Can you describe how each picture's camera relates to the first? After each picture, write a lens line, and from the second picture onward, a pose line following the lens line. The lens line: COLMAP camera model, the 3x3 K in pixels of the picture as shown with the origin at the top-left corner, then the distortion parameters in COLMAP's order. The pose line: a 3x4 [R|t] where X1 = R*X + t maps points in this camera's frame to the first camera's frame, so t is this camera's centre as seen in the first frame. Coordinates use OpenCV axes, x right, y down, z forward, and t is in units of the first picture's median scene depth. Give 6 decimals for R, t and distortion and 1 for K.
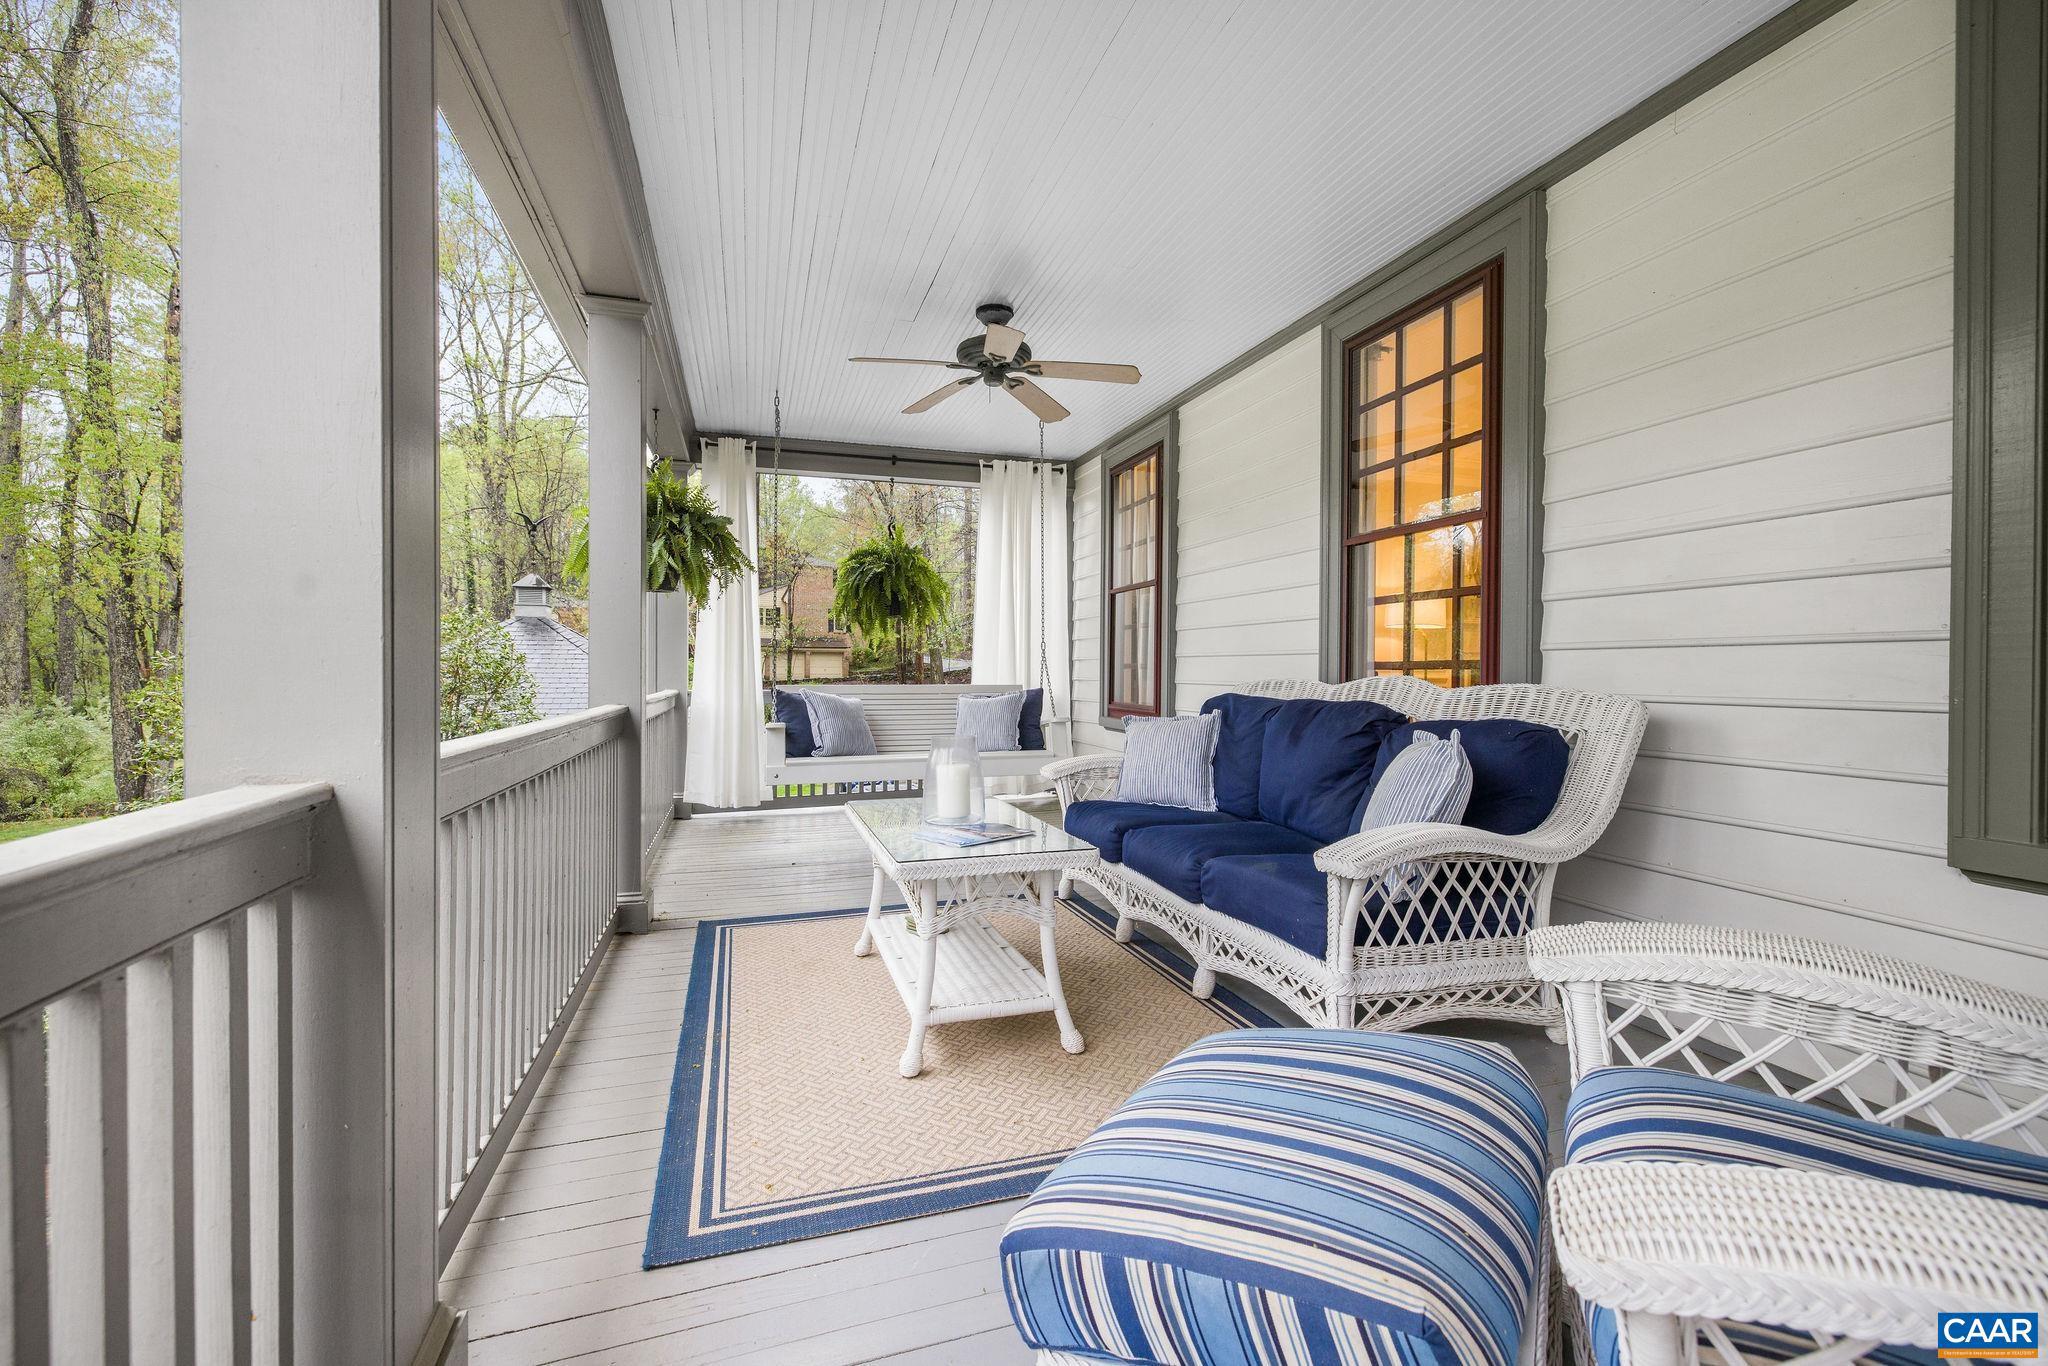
lens RADIAL K [[869.7, 0, 1018.5], [0, 869.7, 674.1], [0, 0, 1]] dist [0.002041, 0.000735]
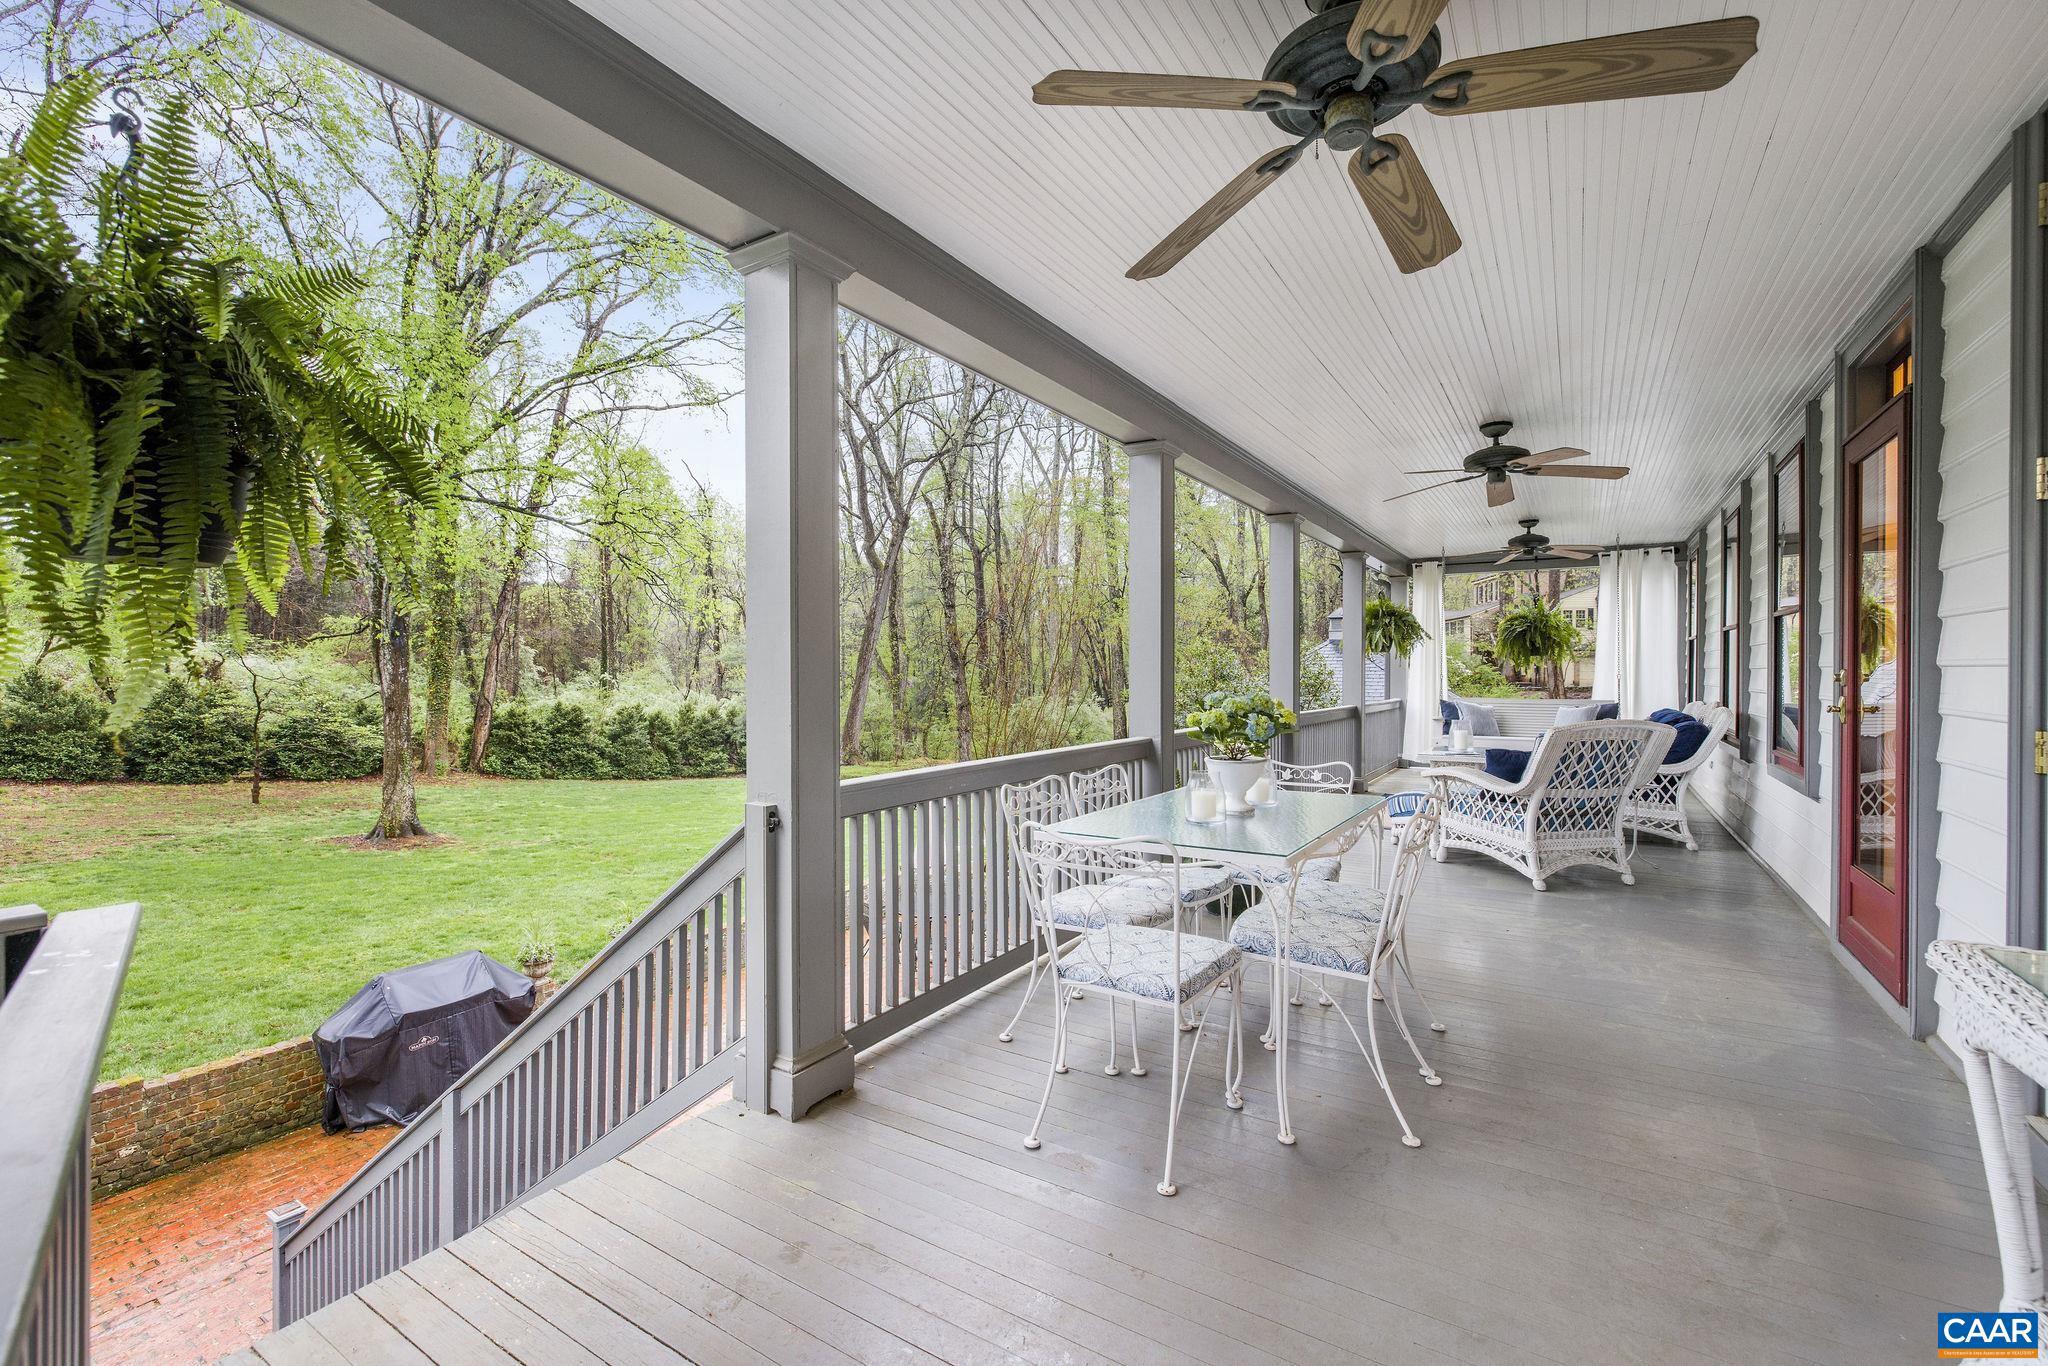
lens RADIAL K [[869.7, 0, 1018.5], [0, 869.7, 674.1], [0, 0, 1]] dist [0.002041, 0.000735]
pose [[0.642549, 0.001189, -0.766244, 0.489780], [-0.005926, 0.999977, -0.003417, -0.021511], [0.766222, 0.006736, 0.642541, -0.788796]]
